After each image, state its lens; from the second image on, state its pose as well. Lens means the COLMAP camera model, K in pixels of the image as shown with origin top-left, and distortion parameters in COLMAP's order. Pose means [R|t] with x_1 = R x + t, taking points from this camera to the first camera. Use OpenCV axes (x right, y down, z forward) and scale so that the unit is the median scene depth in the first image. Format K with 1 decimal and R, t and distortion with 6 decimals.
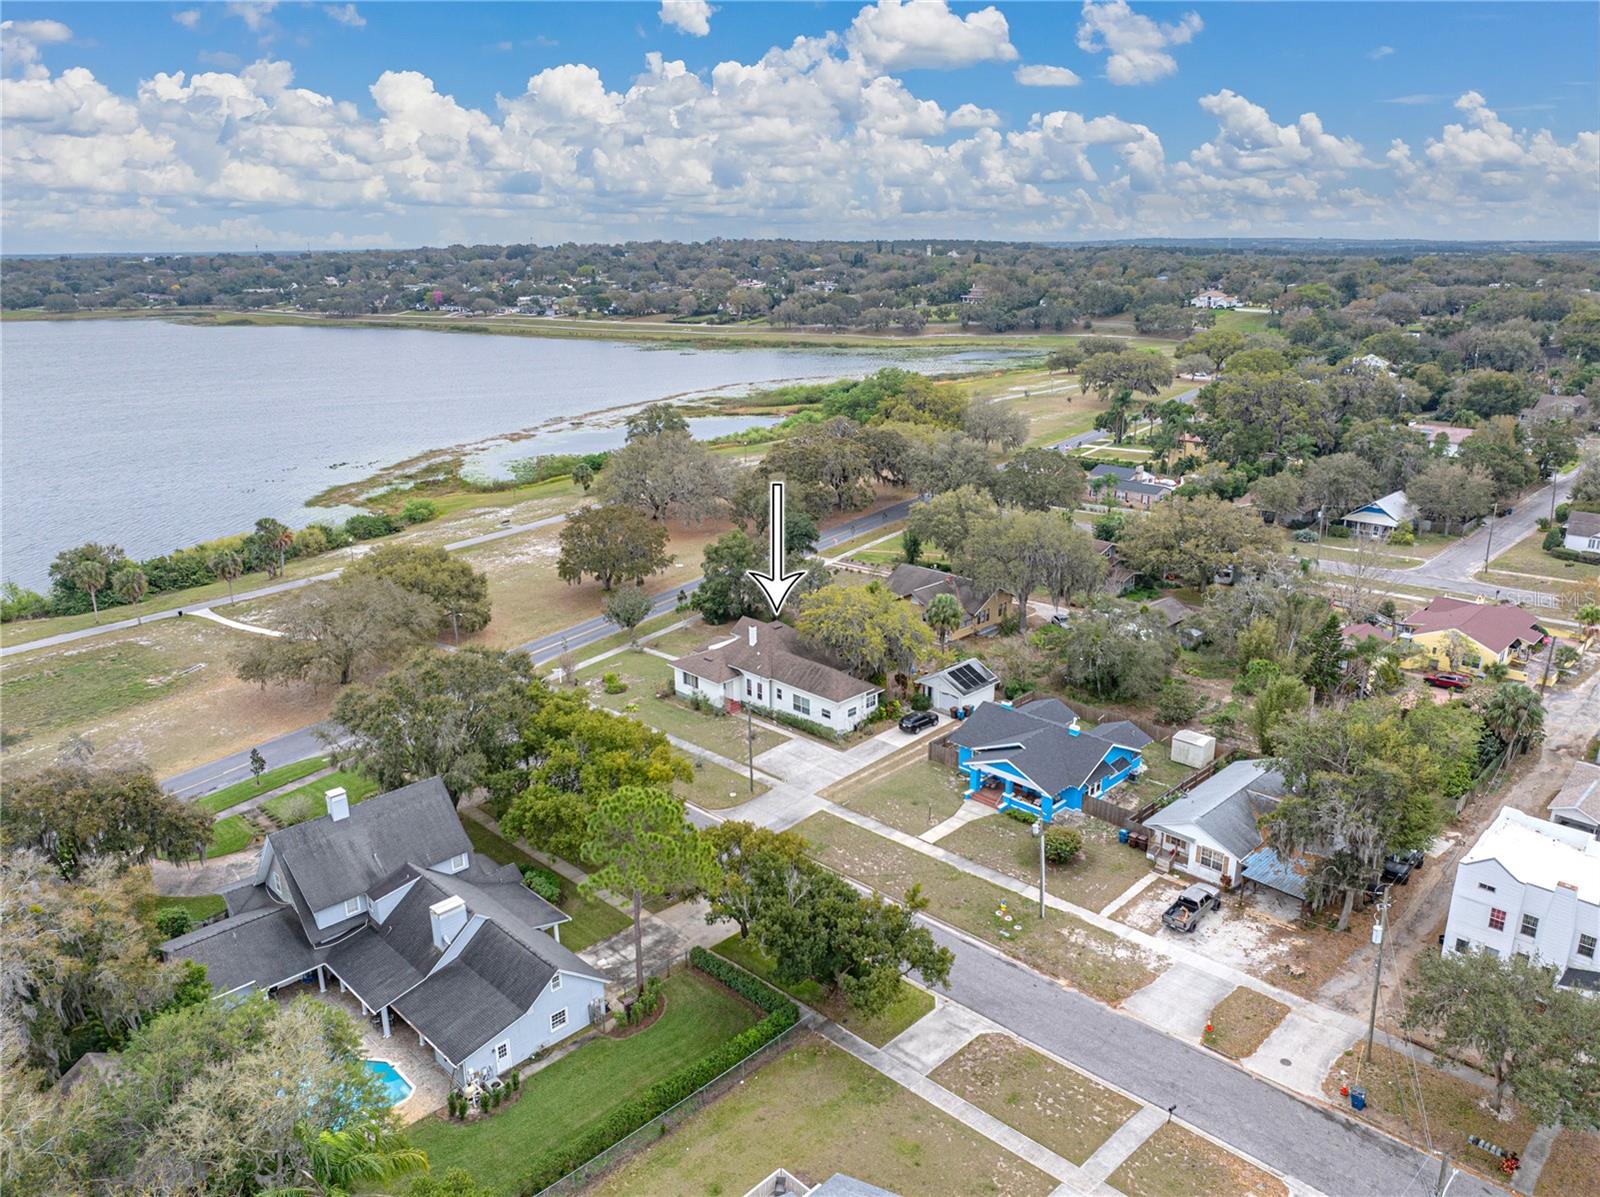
lens RADIAL K [[1138.3, 0, 806.7], [0, 1138.3, 585.5], [0, 0, 1]] dist [-0.023292, 0.006597]
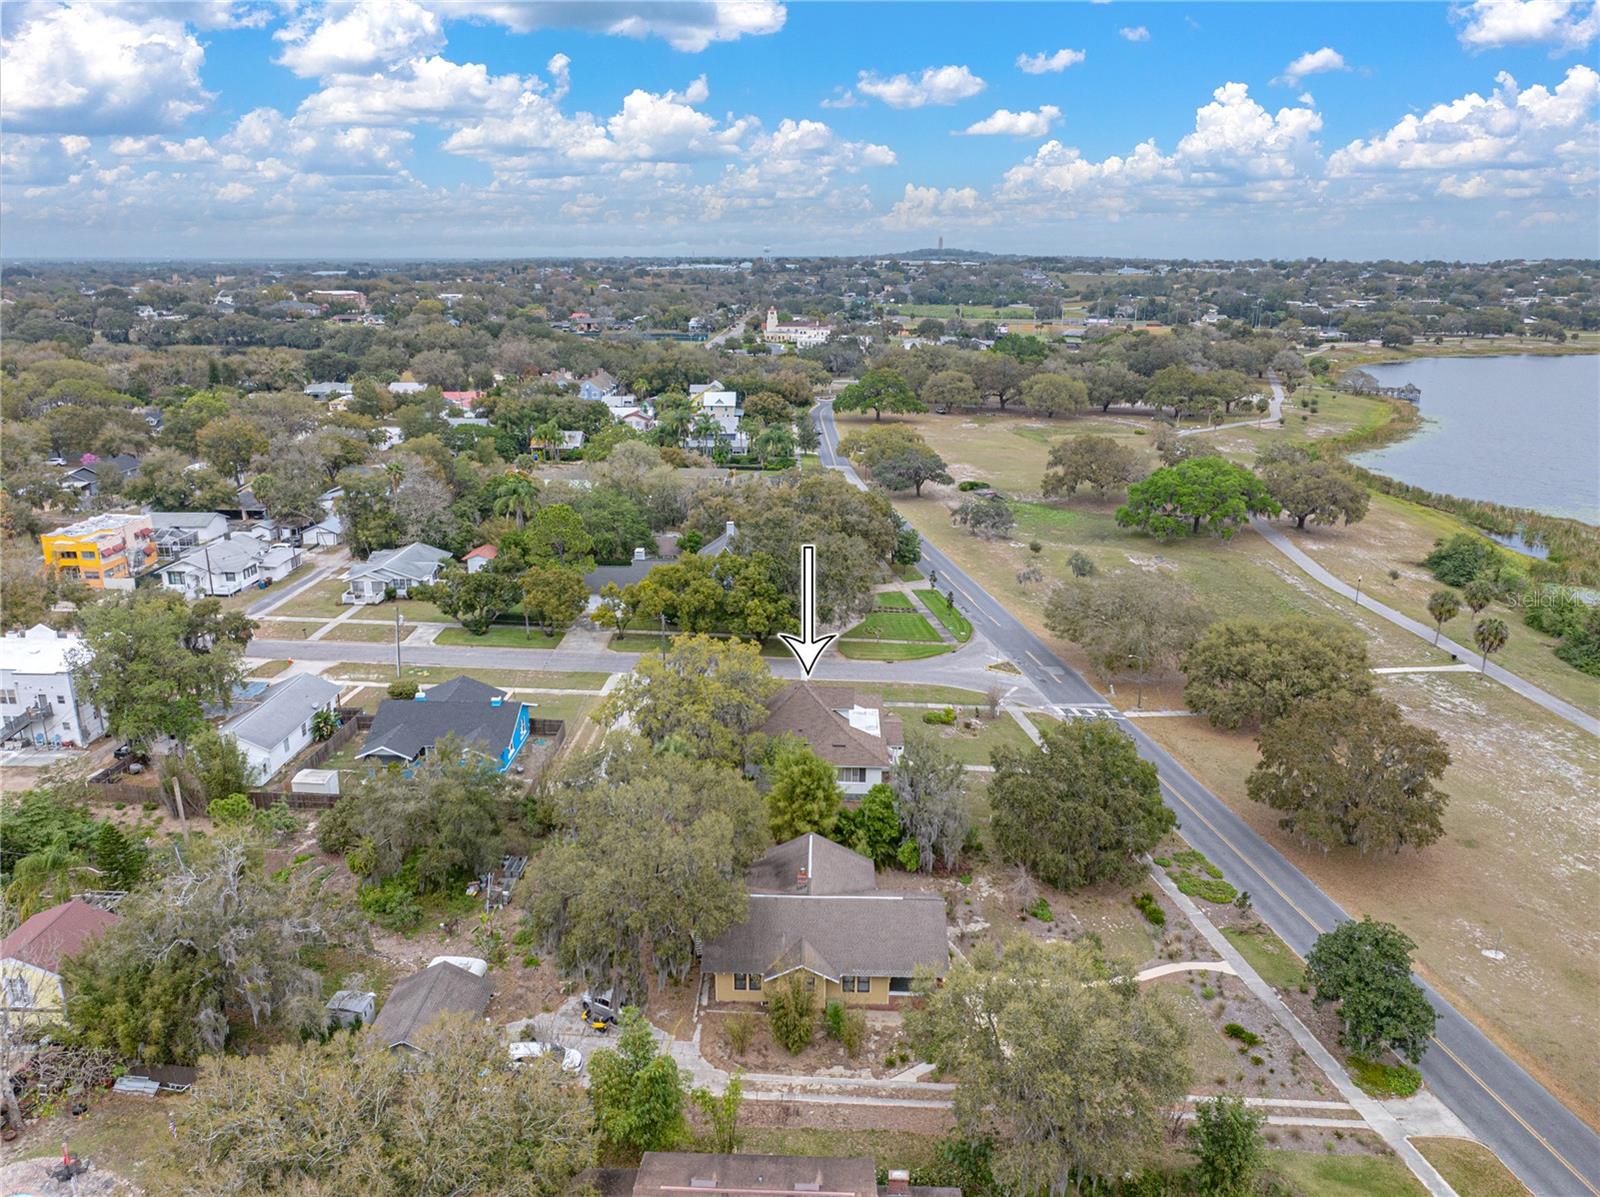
lens RADIAL K [[1117.2, 0, 793.1], [0, 1117.2, 587.8], [0, 0, 1]] dist [-0.026772, 0.004939]
pose [[-0.733658, 0.197733, -0.650114, 0.537058], [-0.196629, 0.854020, 0.481649, -0.457748], [0.650448, 0.481197, -0.587679, 1.506297]]
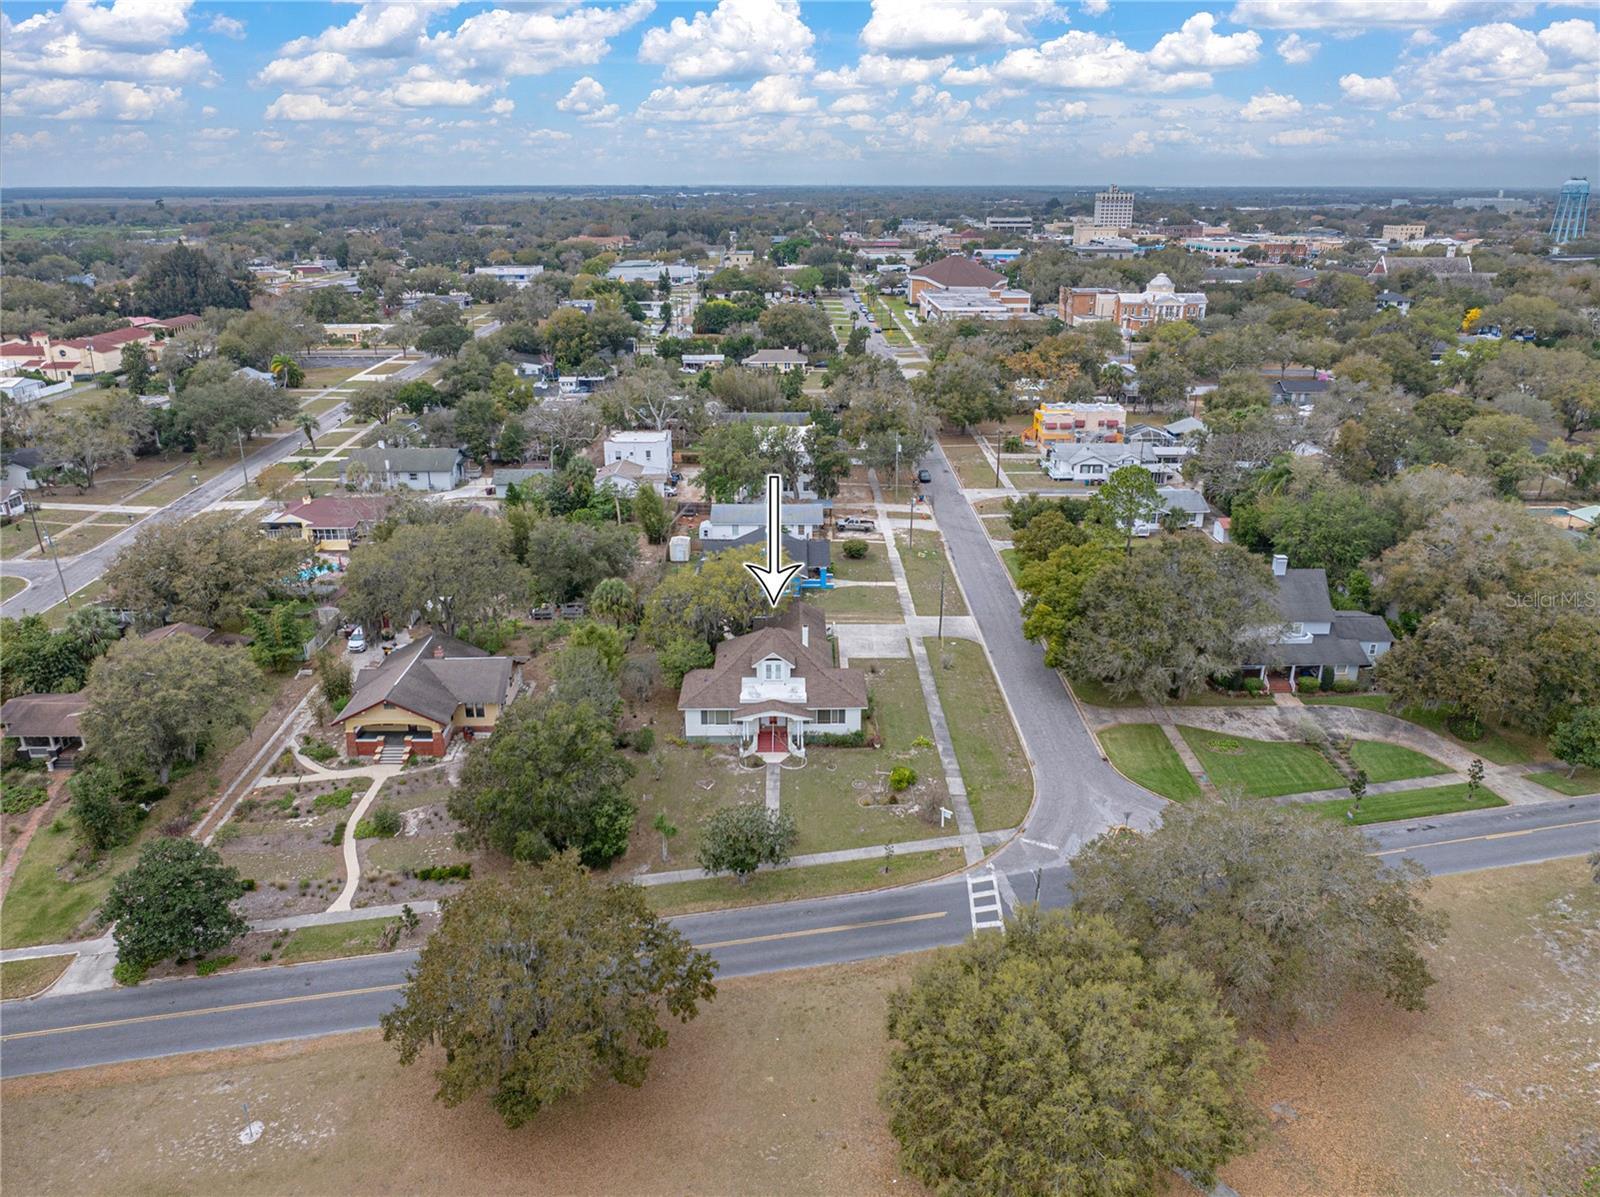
lens RADIAL K [[1138.3, 0, 806.7], [0, 1138.3, 585.5], [0, 0, 1]] dist [-0.023292, 0.006597]
pose [[-0.713683, -0.226828, 0.662726, -0.637507], [0.209717, 0.833526, 0.511129, -0.448818], [-0.668338, 0.503769, -0.547303, 1.482580]]
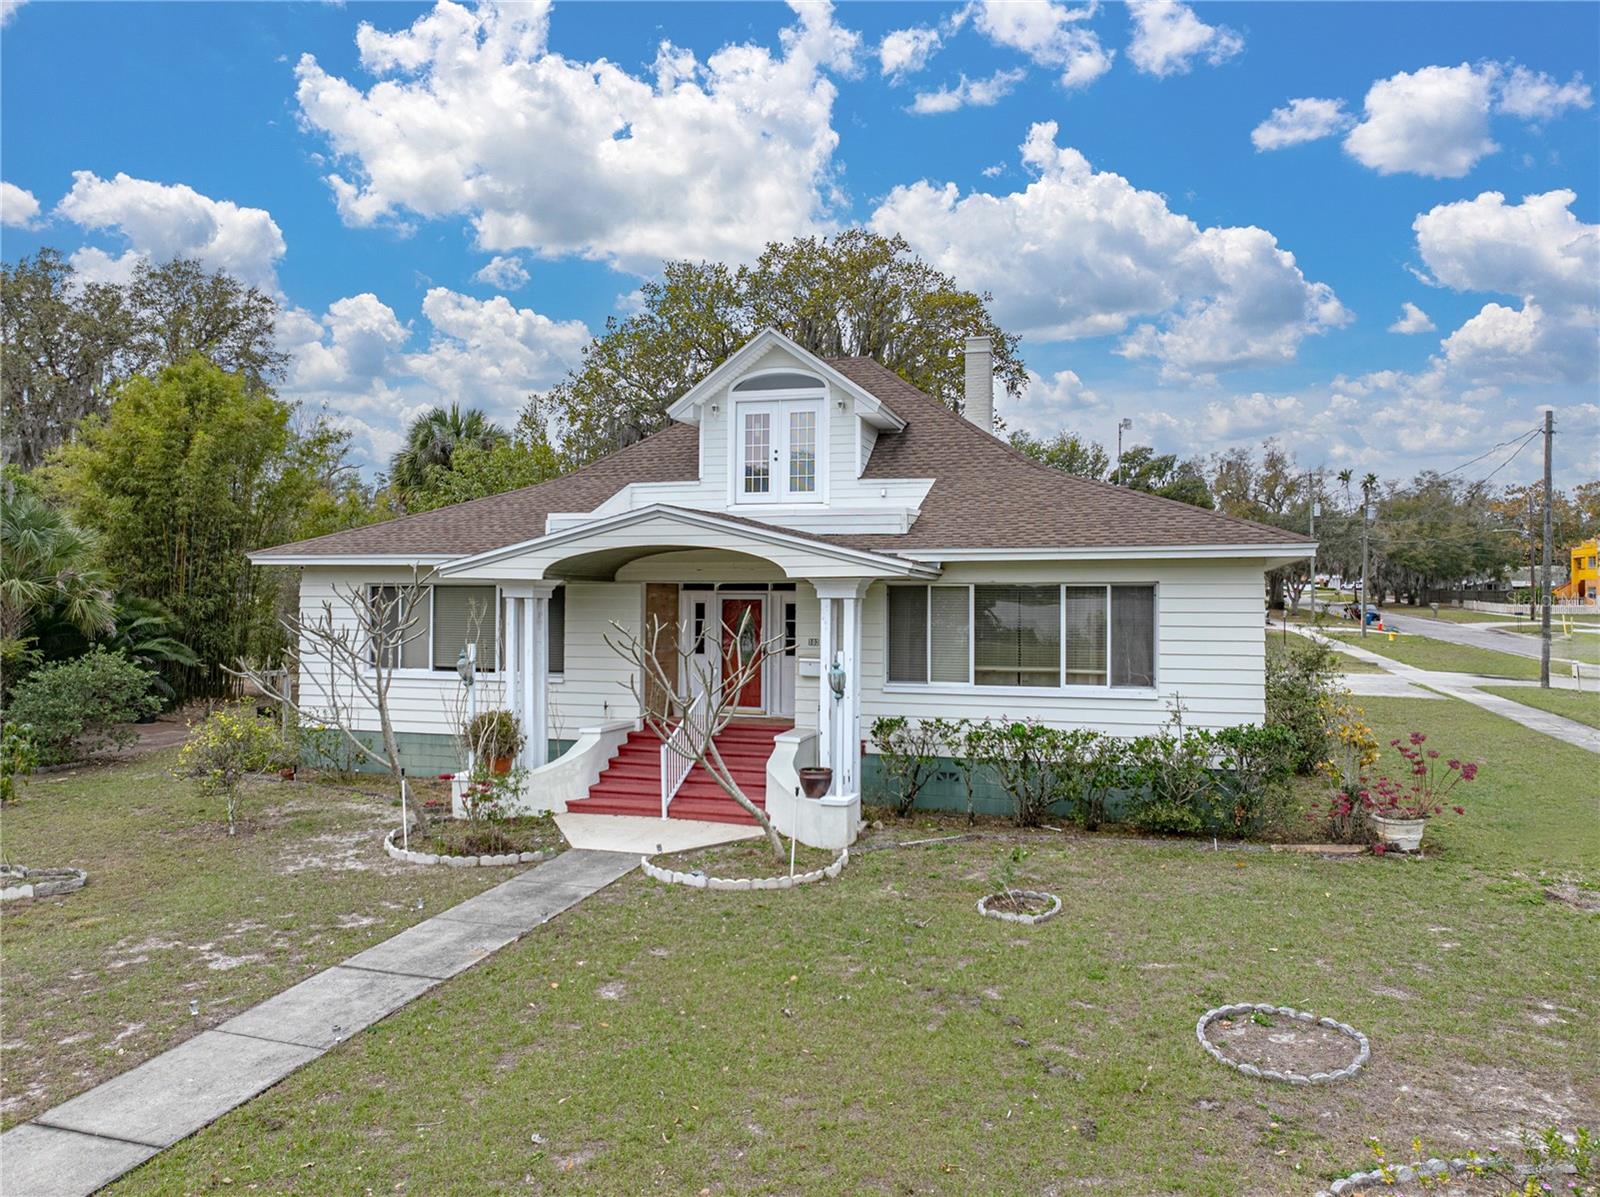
lens RADIAL K [[1117.2, 0, 793.1], [0, 1117.2, 587.8], [0, 0, 1]] dist [-0.026772, 0.004939]
pose [[-0.458571, 0.007642, 0.888625, -0.207397], [0.256033, 0.958697, 0.123880, 0.046294], [-0.850976, 0.284325, -0.441587, 1.134575]]
